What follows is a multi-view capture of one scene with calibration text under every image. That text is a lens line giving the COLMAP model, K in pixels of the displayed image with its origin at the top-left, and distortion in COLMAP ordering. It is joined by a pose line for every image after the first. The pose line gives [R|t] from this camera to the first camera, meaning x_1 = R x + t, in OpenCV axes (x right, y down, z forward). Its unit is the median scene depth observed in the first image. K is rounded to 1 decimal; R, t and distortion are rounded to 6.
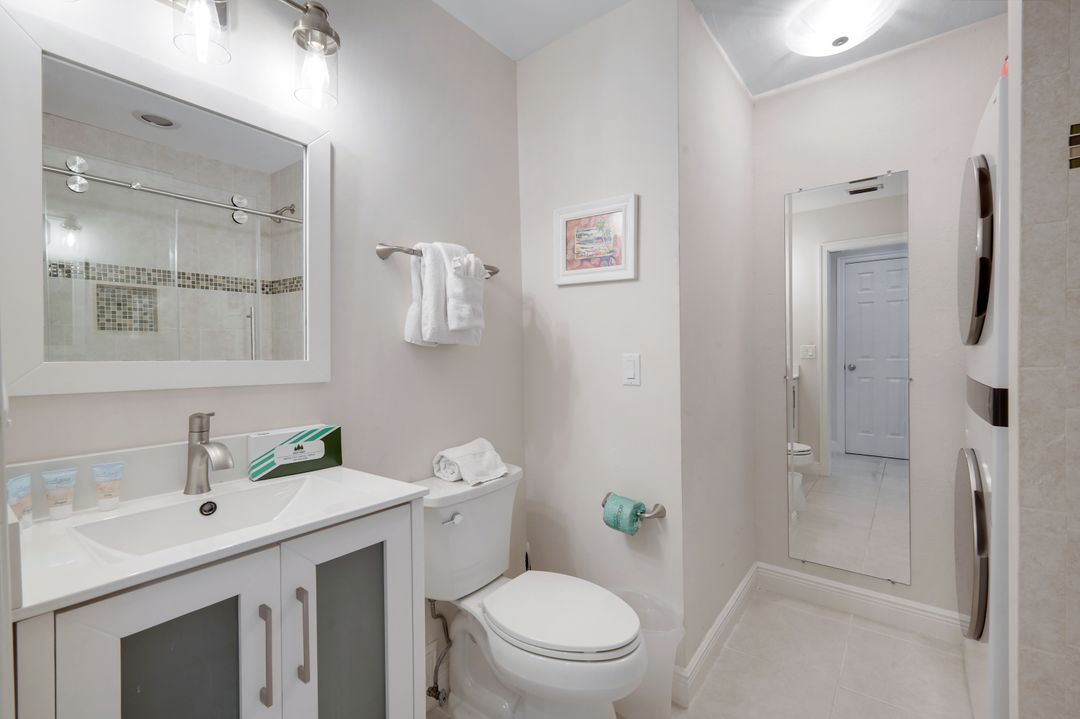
lens RADIAL K [[475.9, 0, 541.6], [0, 475.9, 359.2], [0, 0, 1]] dist [0.011951, 0.002003]
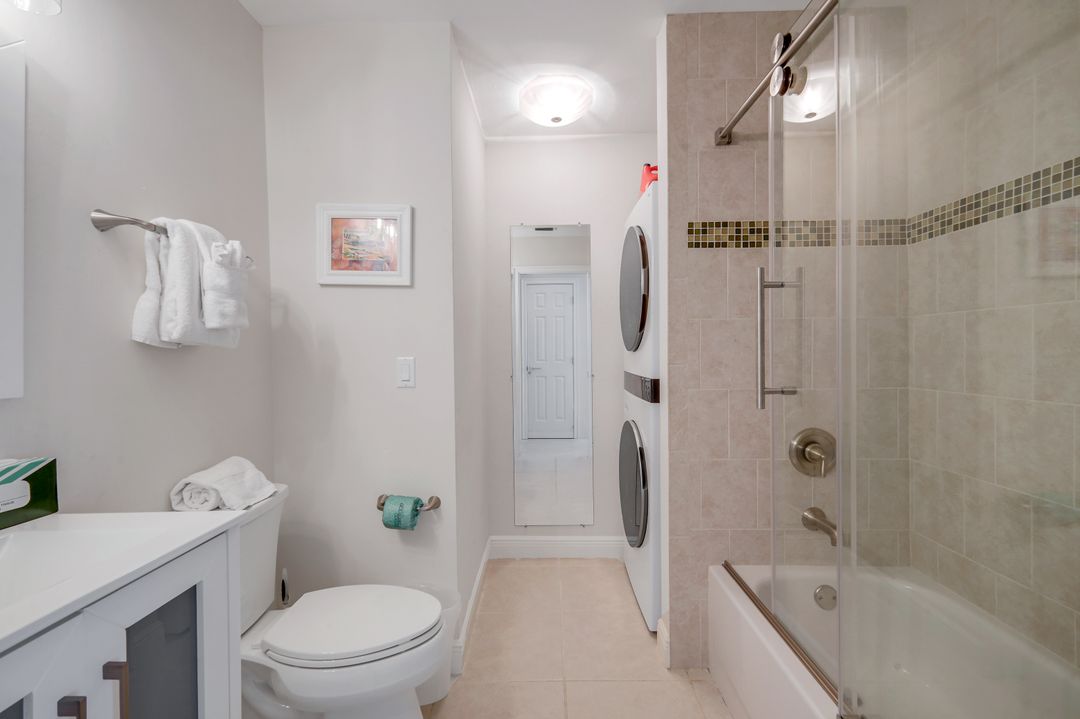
lens RADIAL K [[475.9, 0, 544.6], [0, 475.9, 357.0], [0, 0, 1]] dist [0.011951, 0.002003]
pose [[0.800618, -0.000700, 0.599174, -0.208680], [0.008407, 0.999914, -0.010065, 0.001561], [-0.599116, 0.013096, 0.800556, -0.019275]]
